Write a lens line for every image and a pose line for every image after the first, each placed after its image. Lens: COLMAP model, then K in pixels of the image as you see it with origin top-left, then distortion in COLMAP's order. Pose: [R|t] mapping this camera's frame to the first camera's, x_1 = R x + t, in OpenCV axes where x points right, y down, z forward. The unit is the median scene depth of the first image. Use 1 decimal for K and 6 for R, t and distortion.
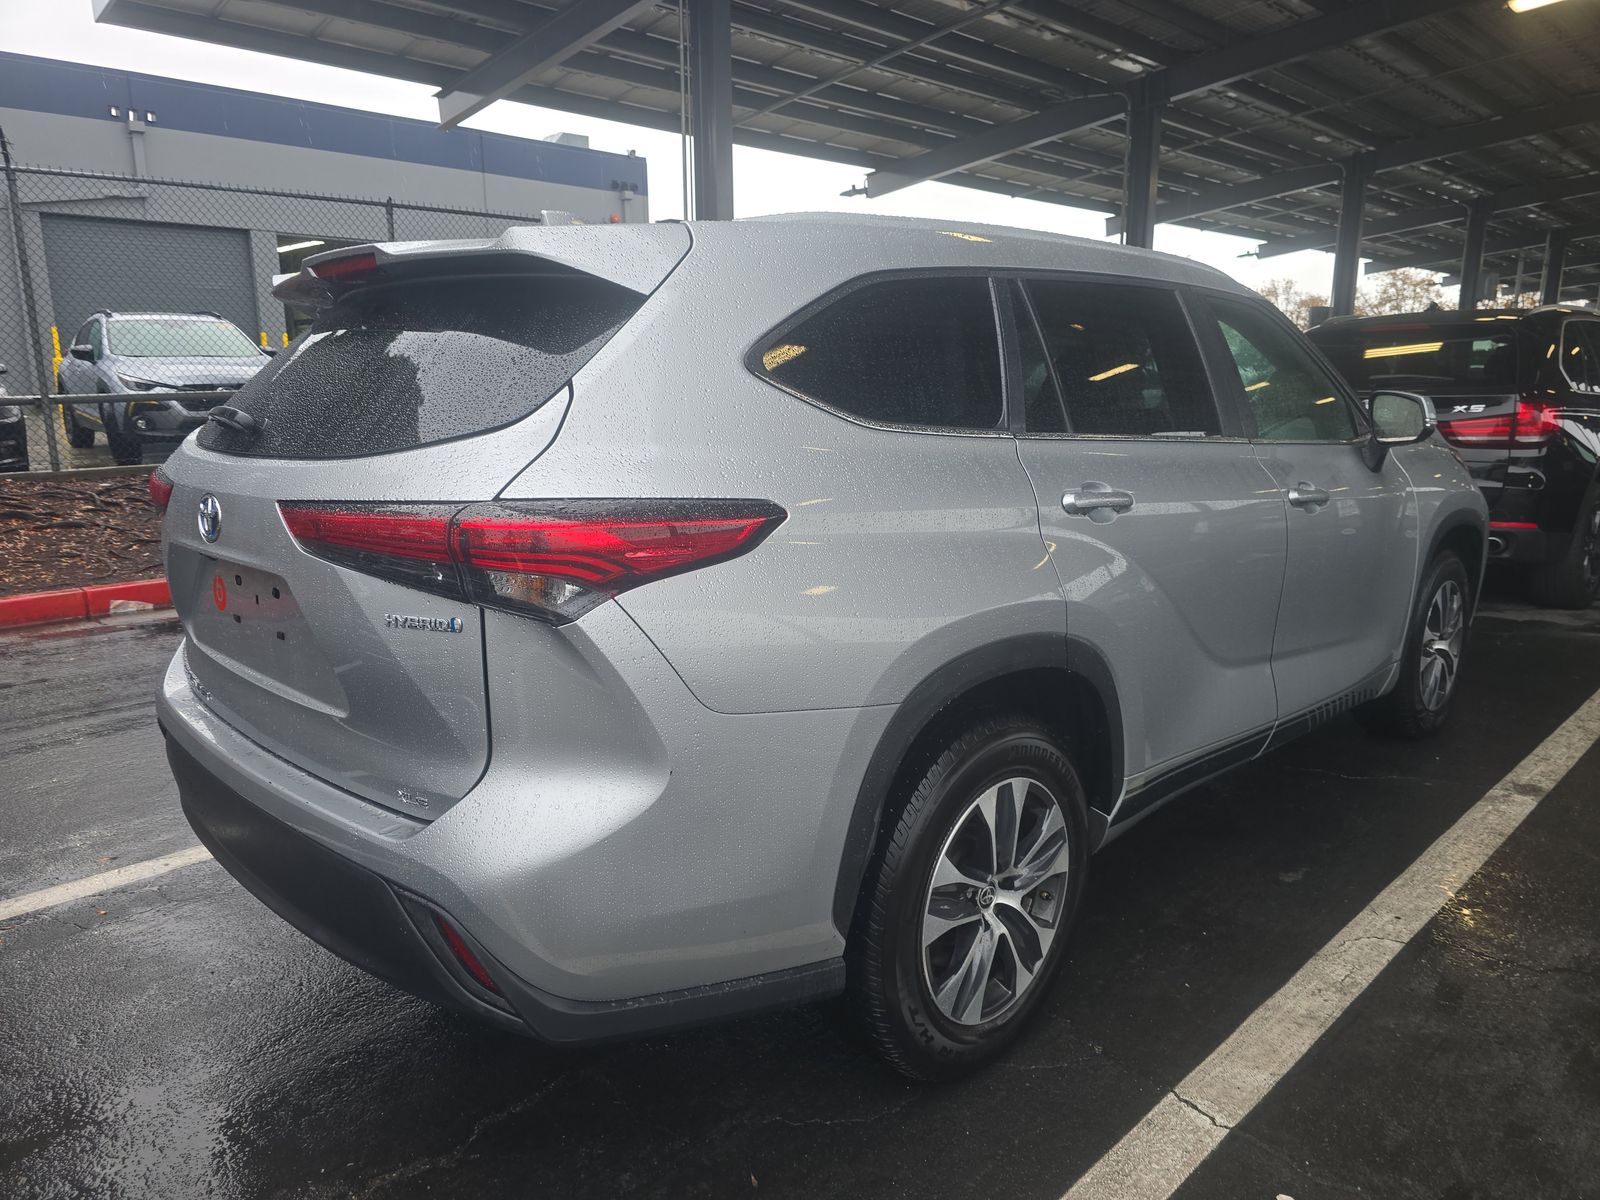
lens RADIAL K [[1090.3, 0, 800.0], [0, 1090.3, 600.0], [0, 0, 1]] dist [0.063515, -0.042182]
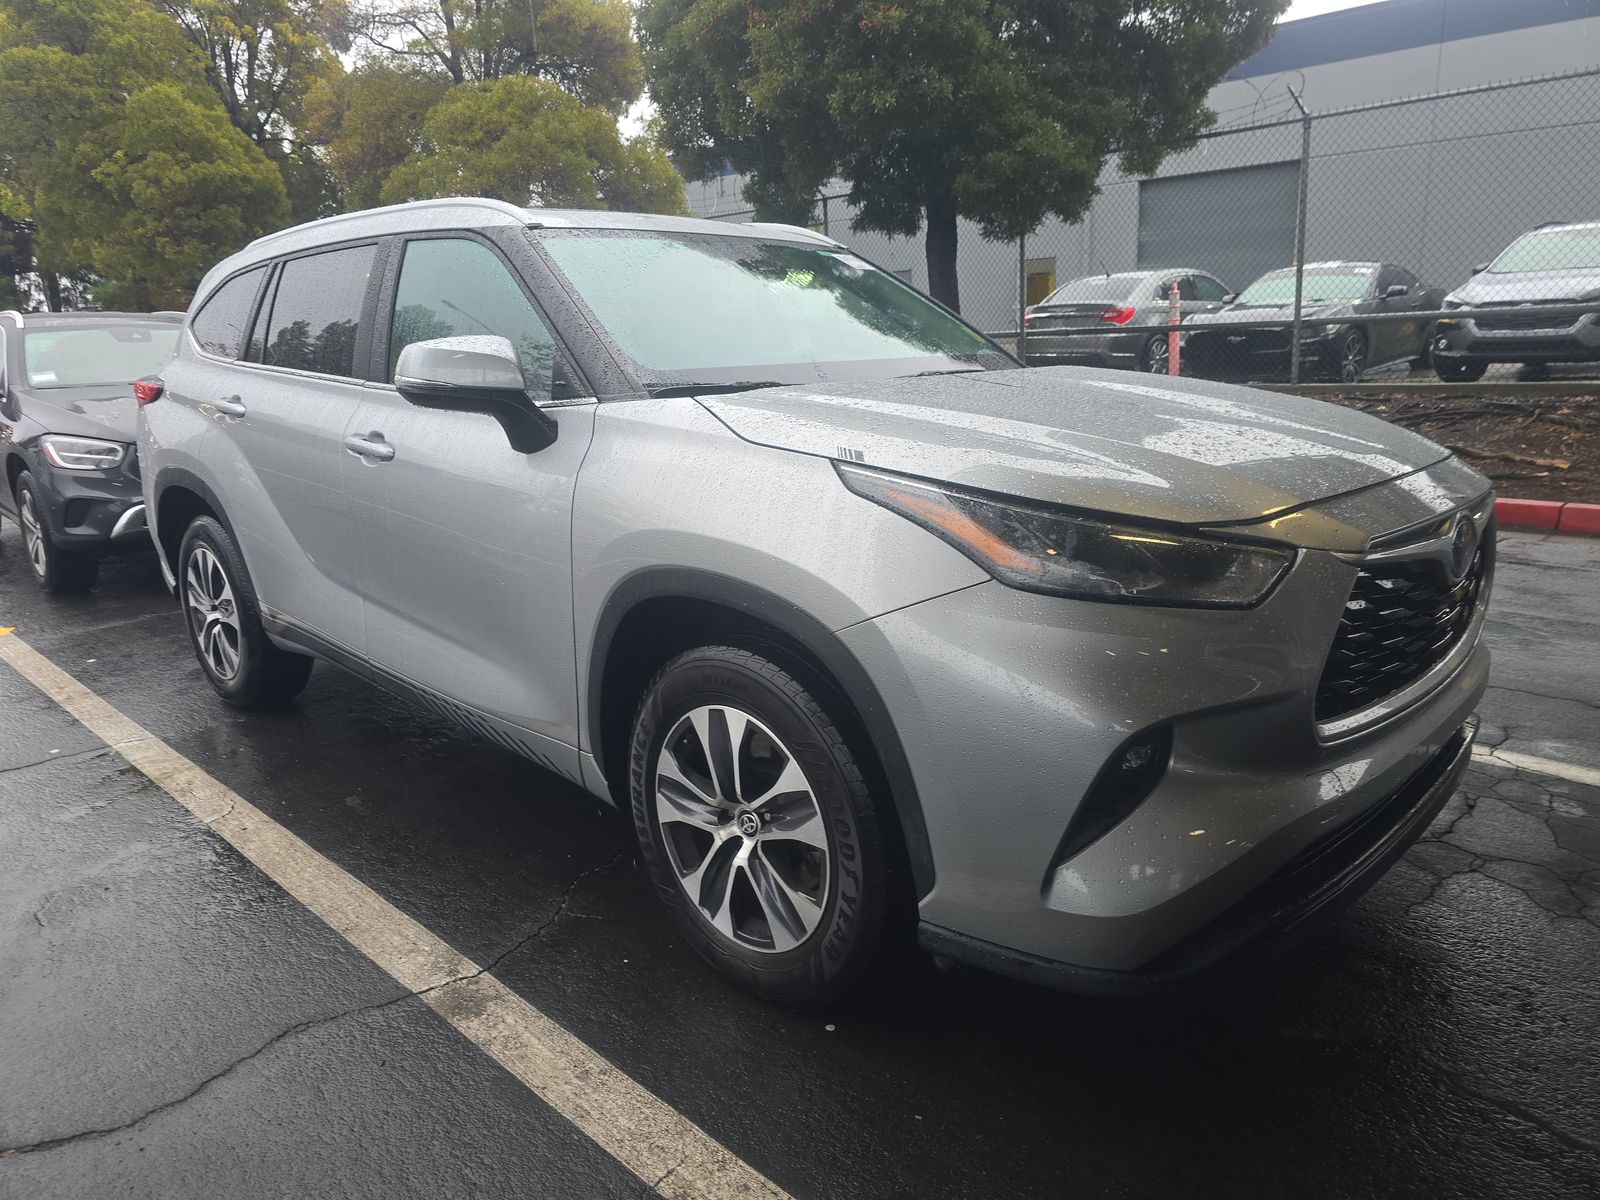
lens RADIAL K [[1090.3, 0, 800.0], [0, 1090.3, 600.0], [0, 0, 1]] dist [0.063515, -0.042182]
pose [[0.012913, 0.248669, -0.968502, 0.529269], [-0.170347, 0.954971, 0.242924, -0.098319], [0.985300, 0.161844, 0.054691, 0.494330]]
